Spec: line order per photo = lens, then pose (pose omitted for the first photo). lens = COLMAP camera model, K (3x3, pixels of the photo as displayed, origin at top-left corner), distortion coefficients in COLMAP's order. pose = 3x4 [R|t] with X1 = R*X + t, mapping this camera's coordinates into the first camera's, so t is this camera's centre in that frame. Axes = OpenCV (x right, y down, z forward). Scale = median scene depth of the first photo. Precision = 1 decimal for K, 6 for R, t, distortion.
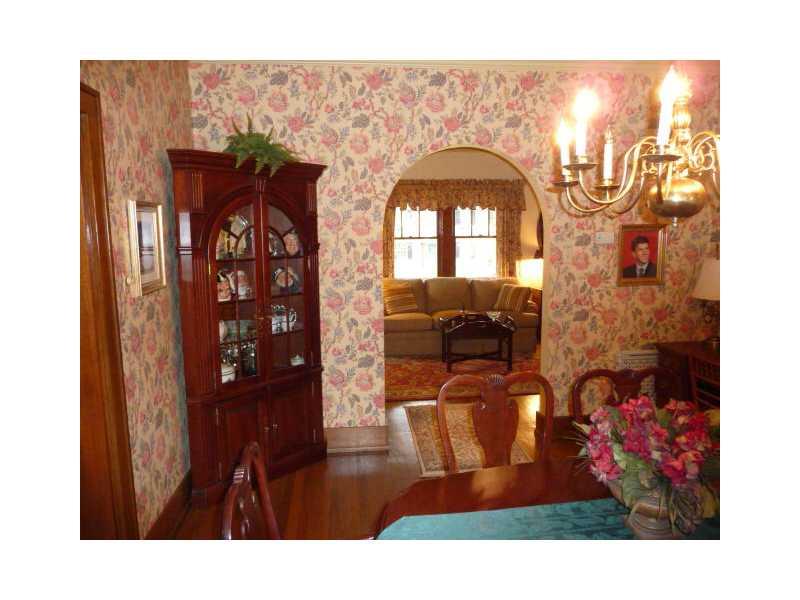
lens RADIAL K [[530.6, 0, 400.0], [0, 530.6, 300.0], [0, 0, 1]] dist [-0.028091, 0.004564]
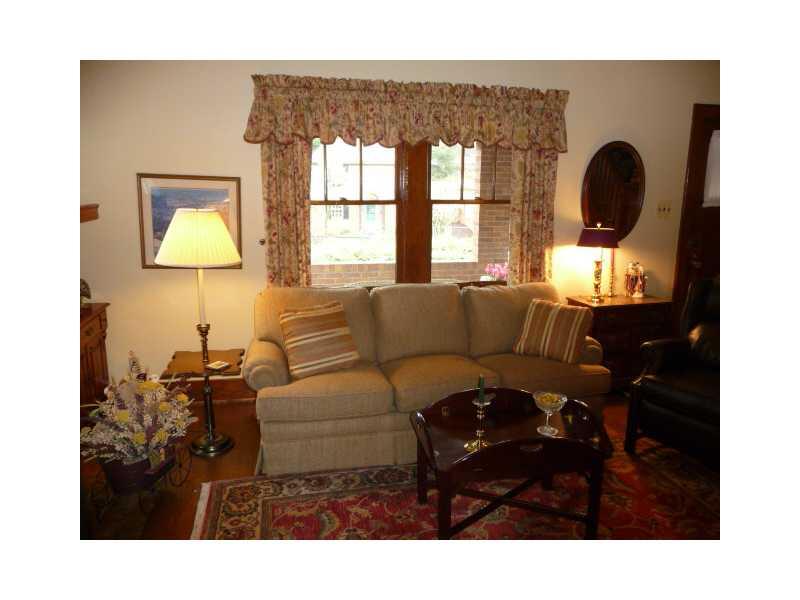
lens RADIAL K [[530.6, 0, 400.0], [0, 530.6, 300.0], [0, 0, 1]] dist [-0.028091, 0.004564]
pose [[0.993327, -0.005105, 0.115218, 0.014927], [-0.002788, 0.997665, 0.068243, -0.059958], [-0.115297, -0.068109, 0.990993, 0.498684]]
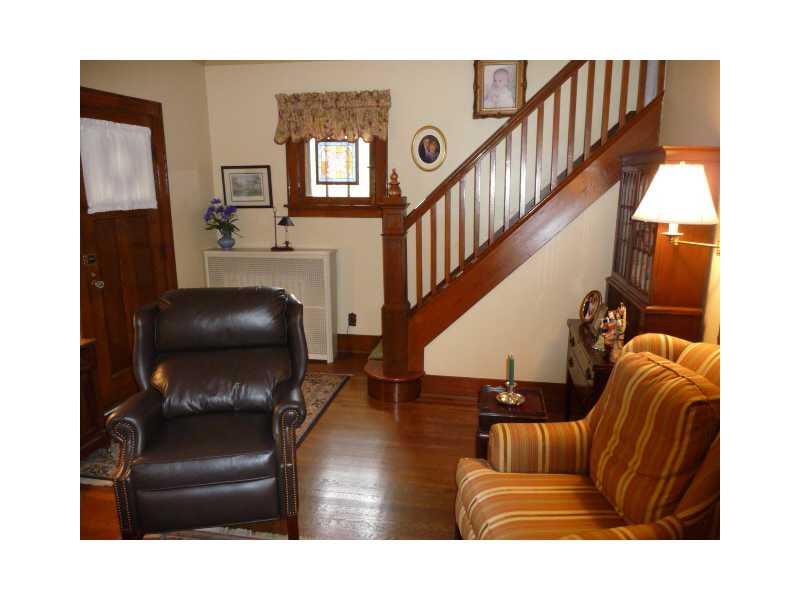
lens RADIAL K [[530.6, 0, 400.0], [0, 530.6, 300.0], [0, 0, 1]] dist [-0.028091, 0.004564]
pose [[0.280495, -0.194879, 0.939864, 0.040809], [0.135823, 0.977378, 0.162122, -0.087325], [-0.950197, 0.082180, 0.300619, 0.649406]]
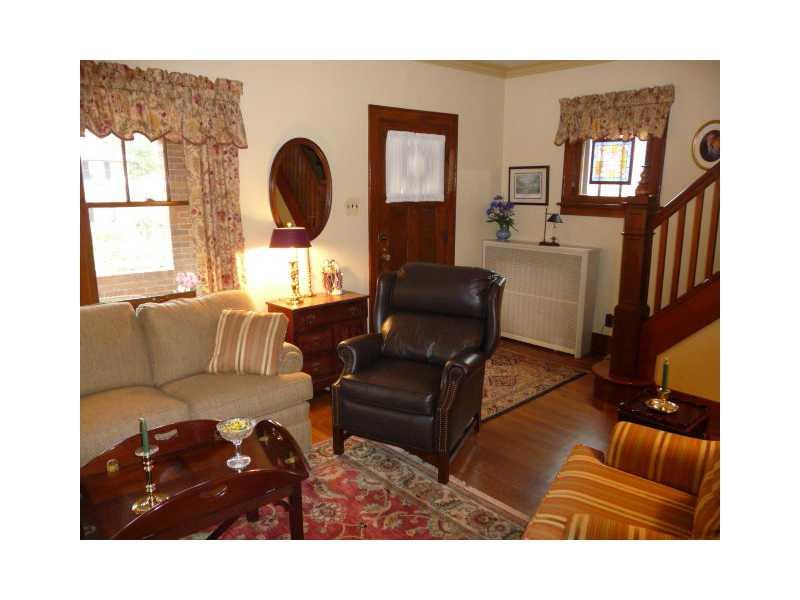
lens RADIAL K [[530.6, 0, 400.0], [0, 530.6, 300.0], [0, 0, 1]] dist [-0.028091, 0.004564]
pose [[0.812663, -0.107270, 0.572775, 0.060472], [0.068697, 0.993693, 0.088631, -0.064899], [-0.578670, -0.032679, 0.814907, 0.524457]]
